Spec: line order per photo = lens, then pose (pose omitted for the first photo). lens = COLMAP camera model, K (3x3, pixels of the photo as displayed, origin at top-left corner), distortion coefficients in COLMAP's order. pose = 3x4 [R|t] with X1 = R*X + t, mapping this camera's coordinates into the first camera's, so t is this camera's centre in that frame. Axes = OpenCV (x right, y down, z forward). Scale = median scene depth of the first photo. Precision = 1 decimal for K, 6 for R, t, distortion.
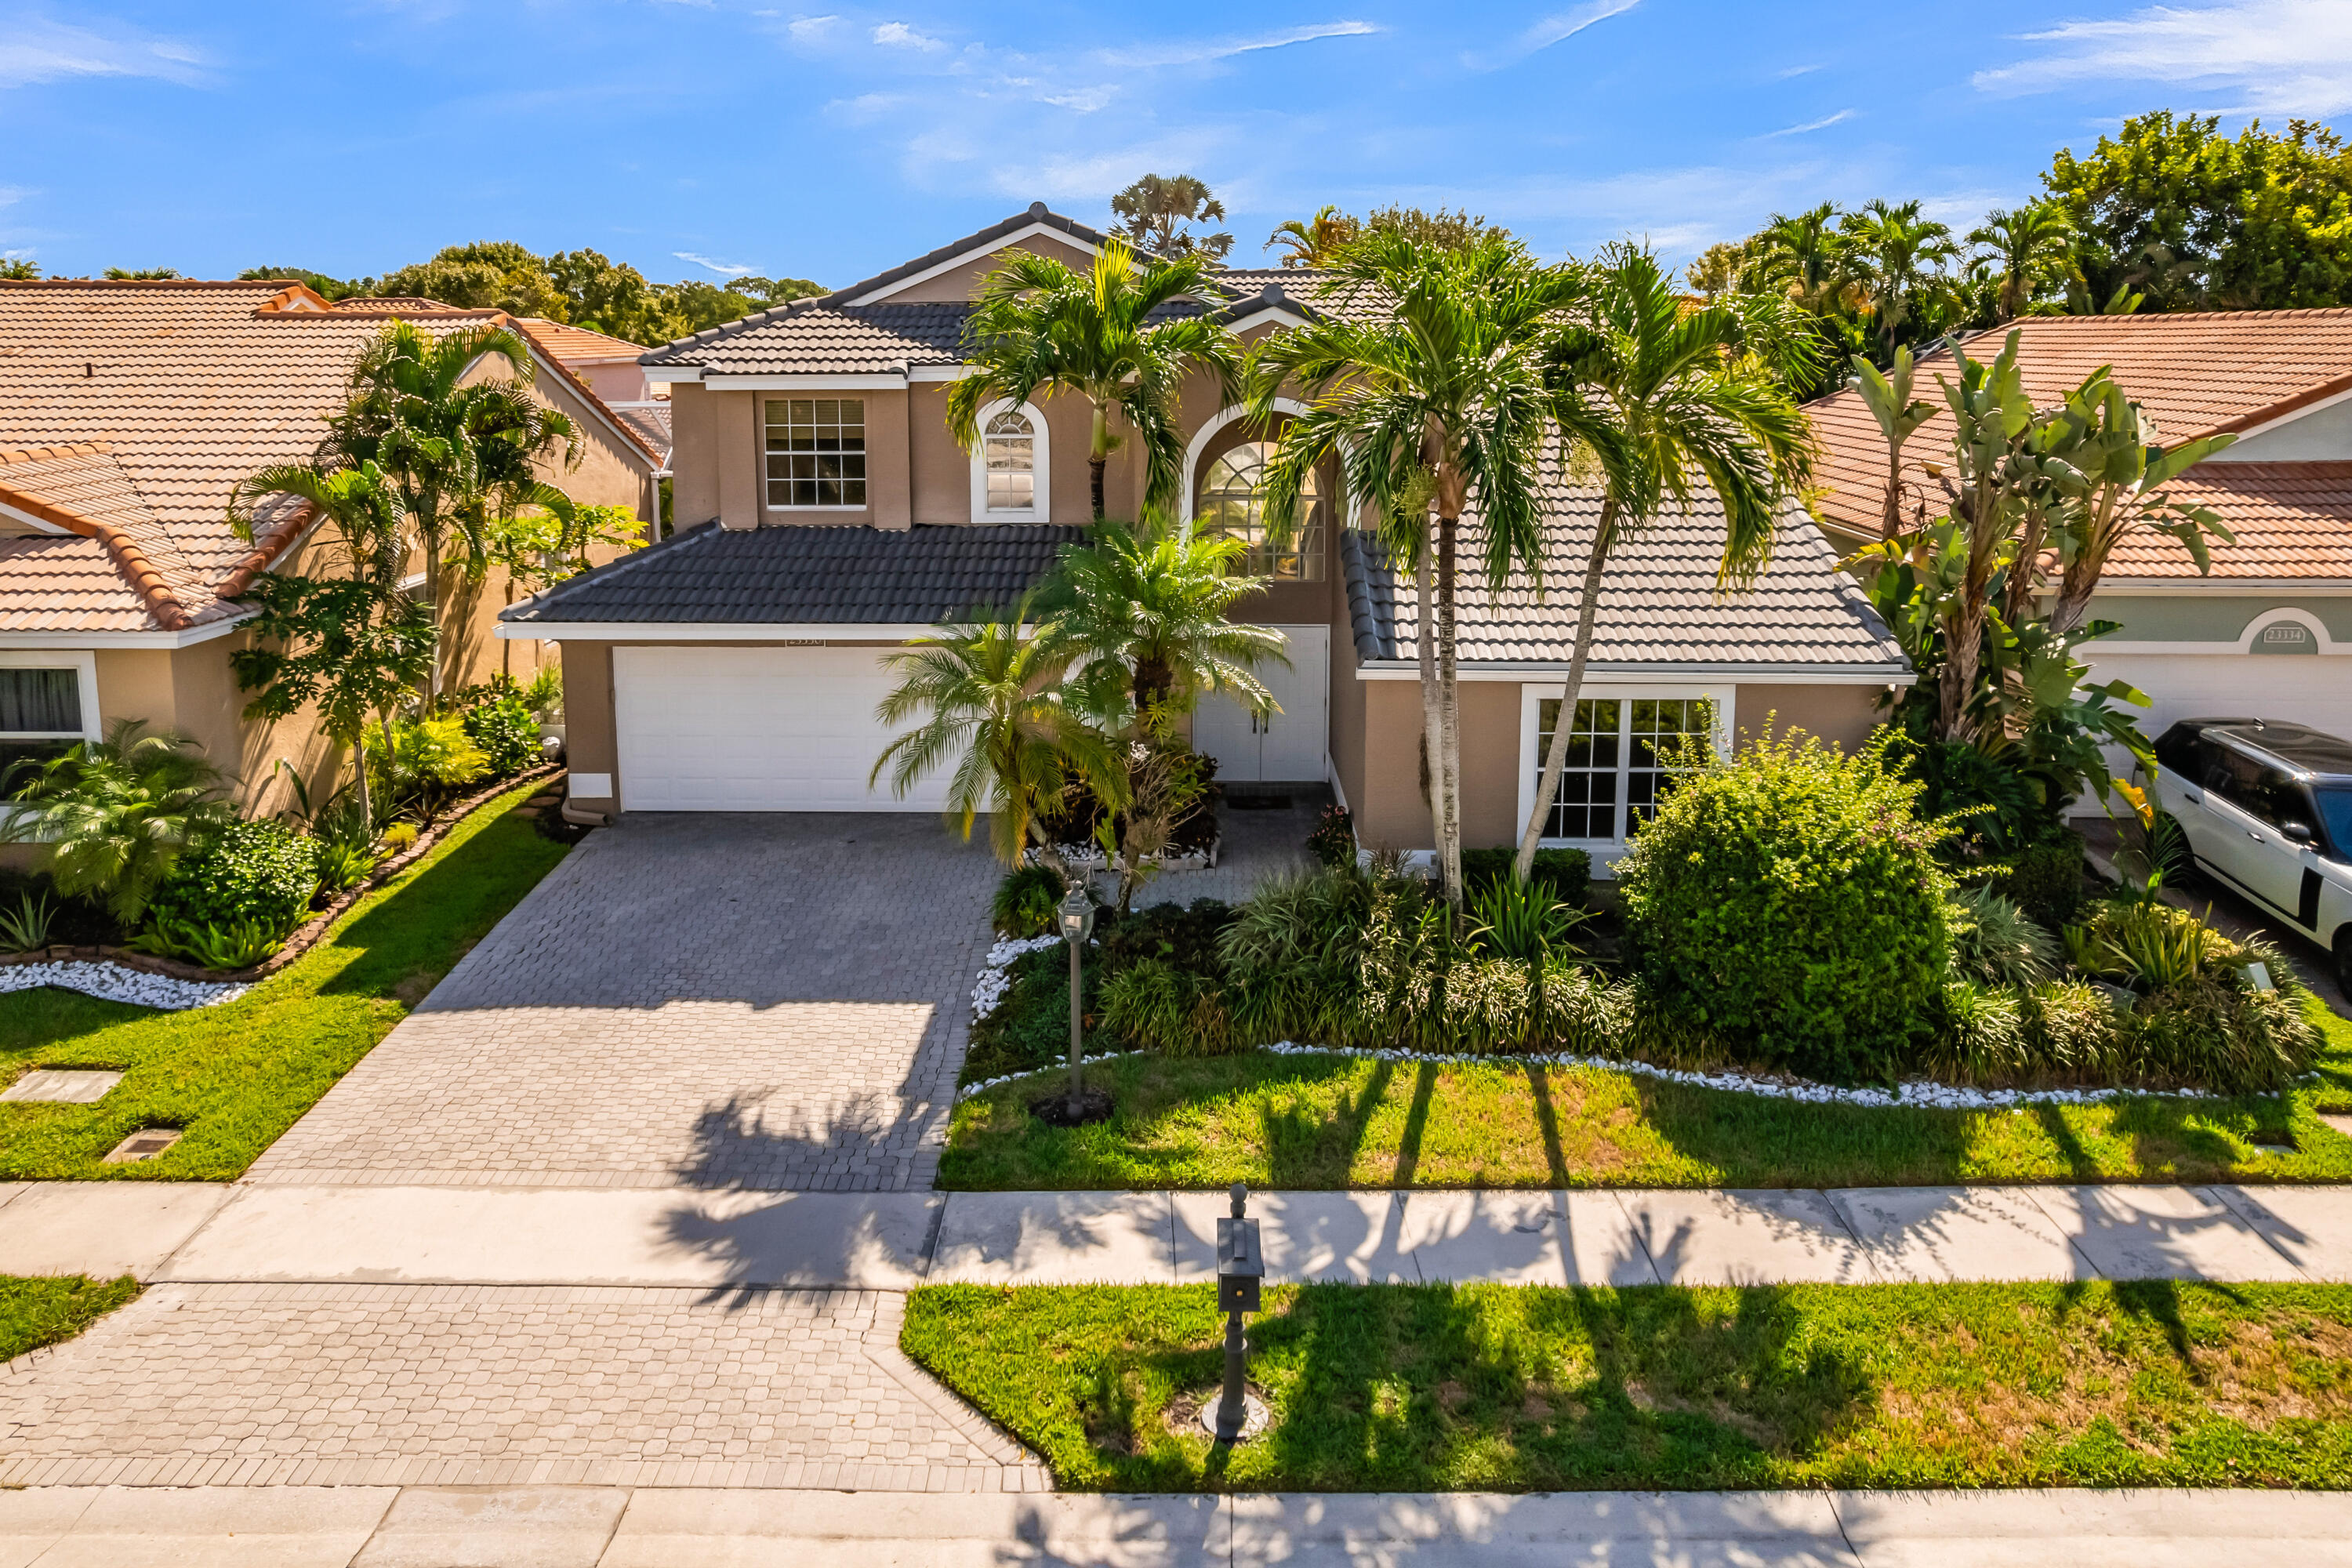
lens RADIAL K [[1606.6, 0, 1176.2], [0, 1606.6, 579.1], [0, 0, 1]] dist [-0.043189, 0.028212]
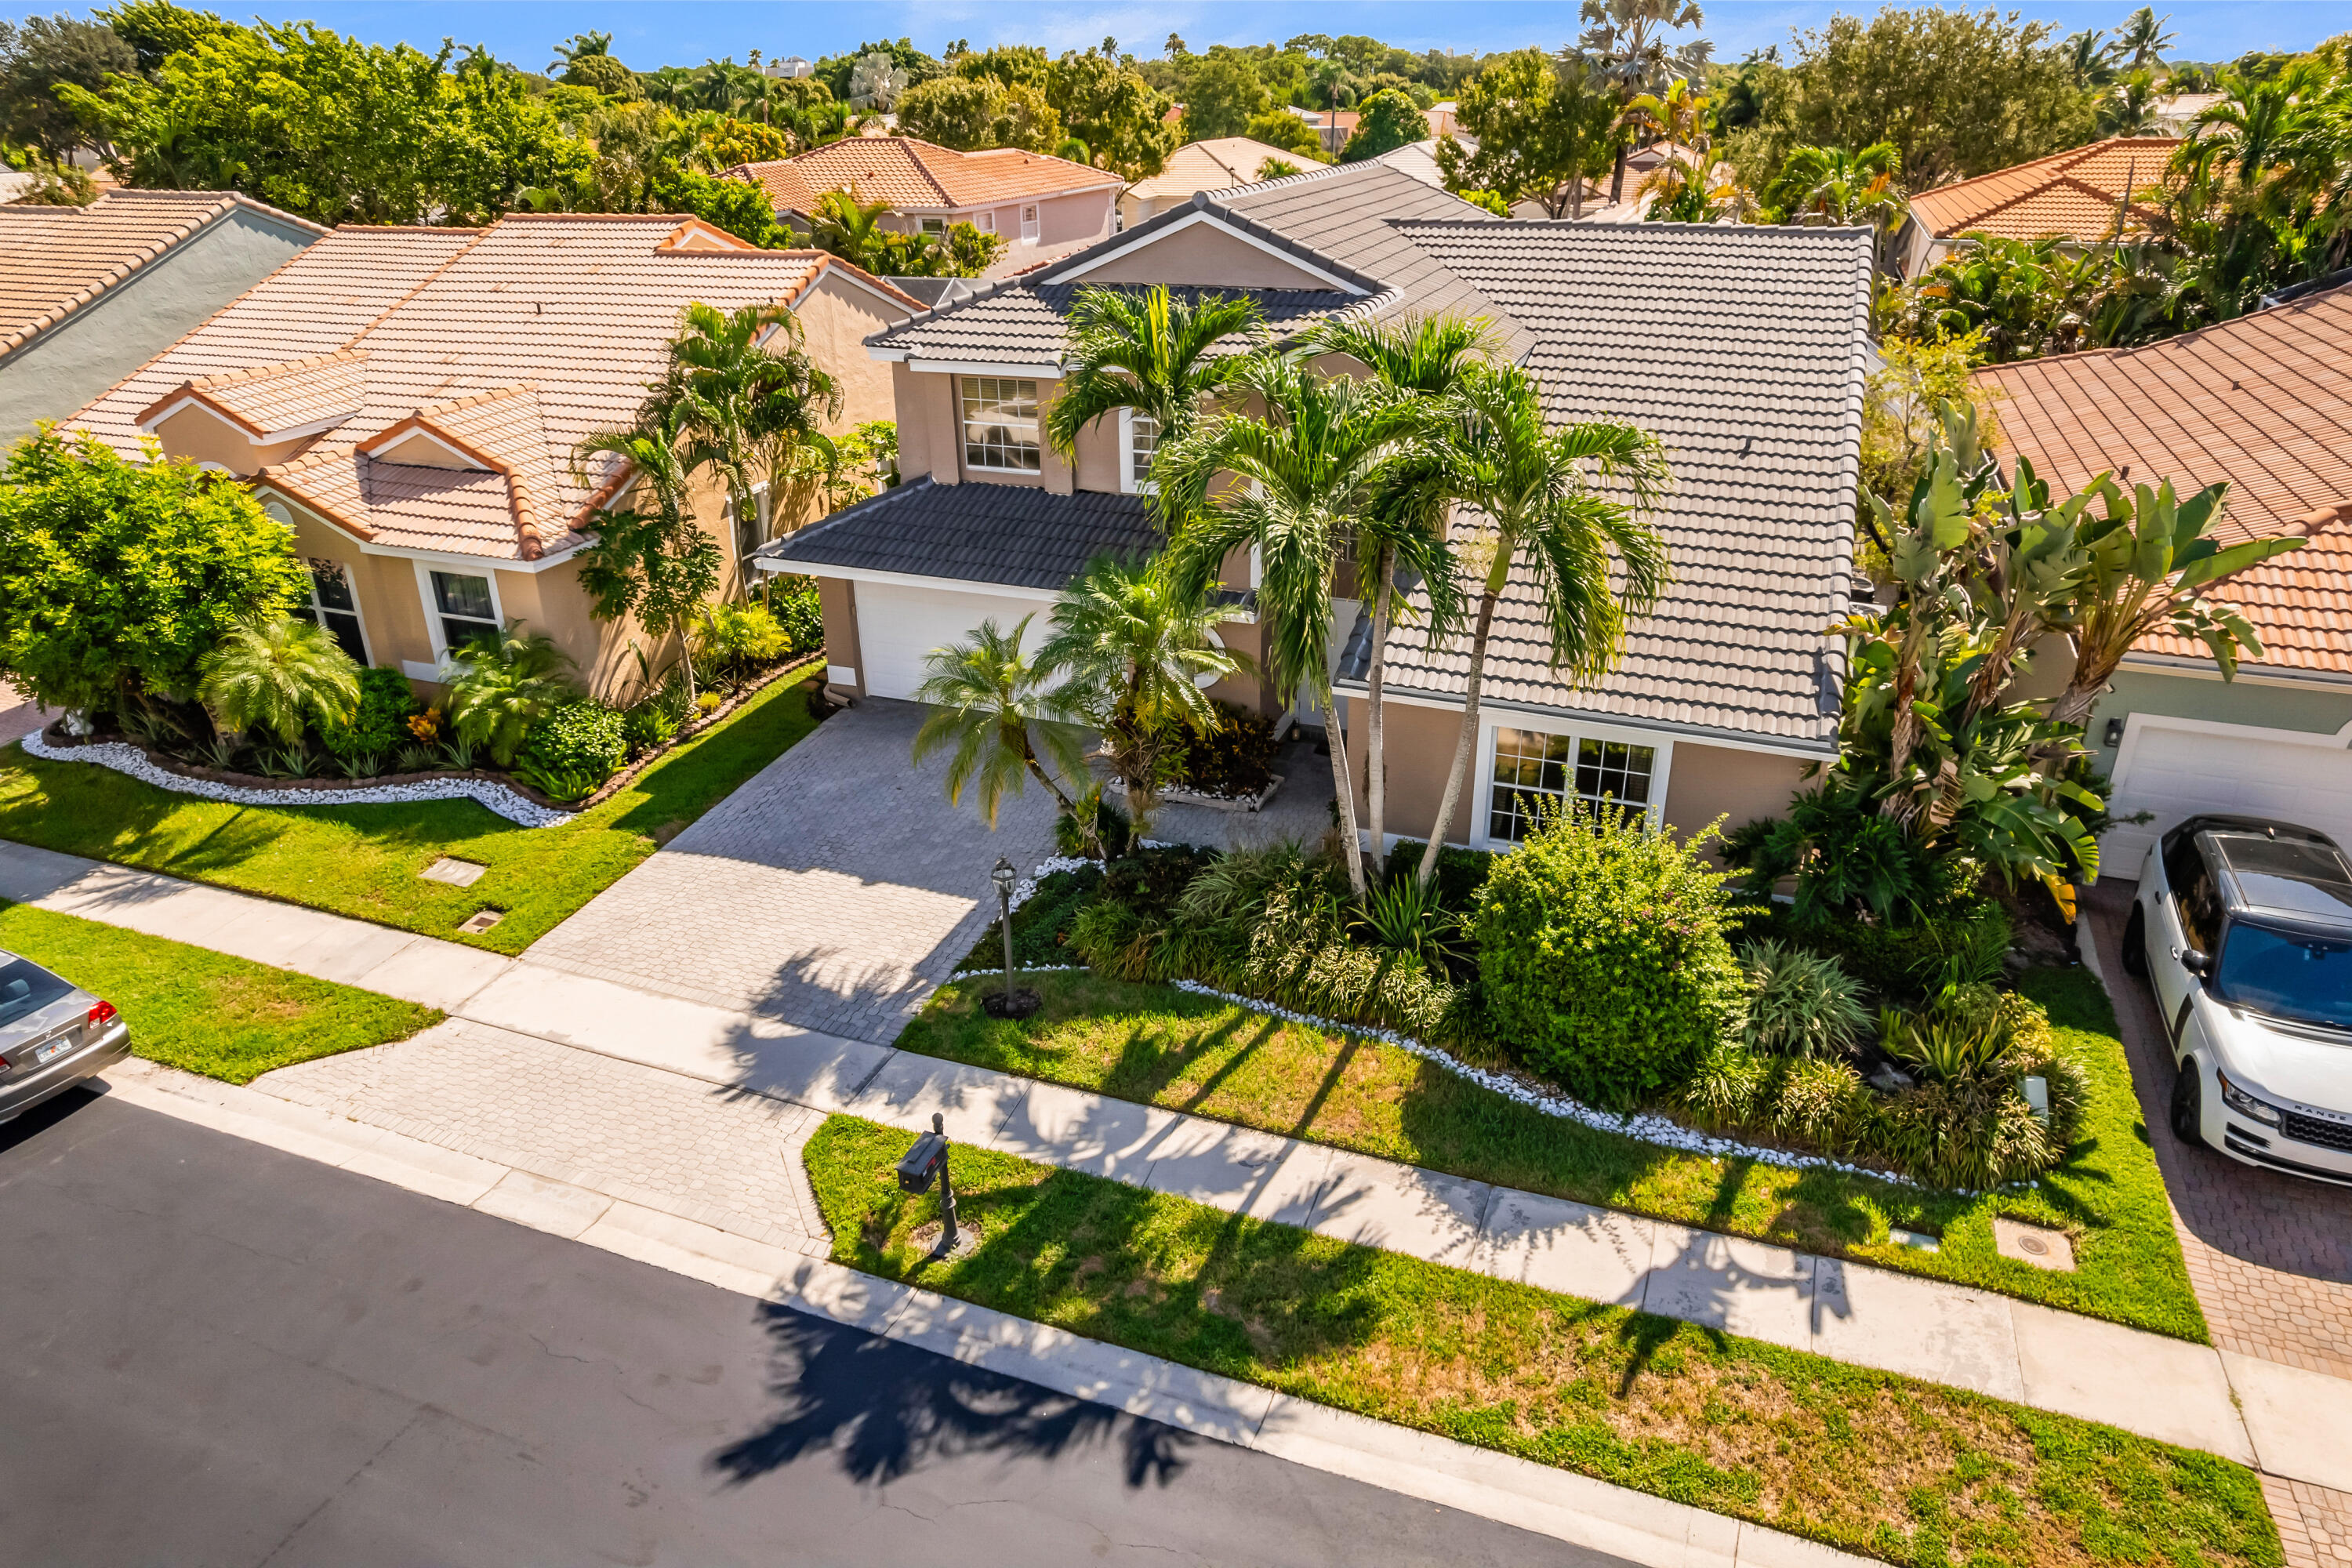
lens RADIAL K [[1539.8, 0, 1181.5], [0, 1539.8, 833.6], [0, 0, 1]] dist [-0.032197, -0.000315]
pose [[0.931883, 0.152180, -0.329296, 0.448049], [-0.039973, 0.945302, 0.323737, -0.227762], [0.360551, -0.288522, 0.886994, -0.086651]]
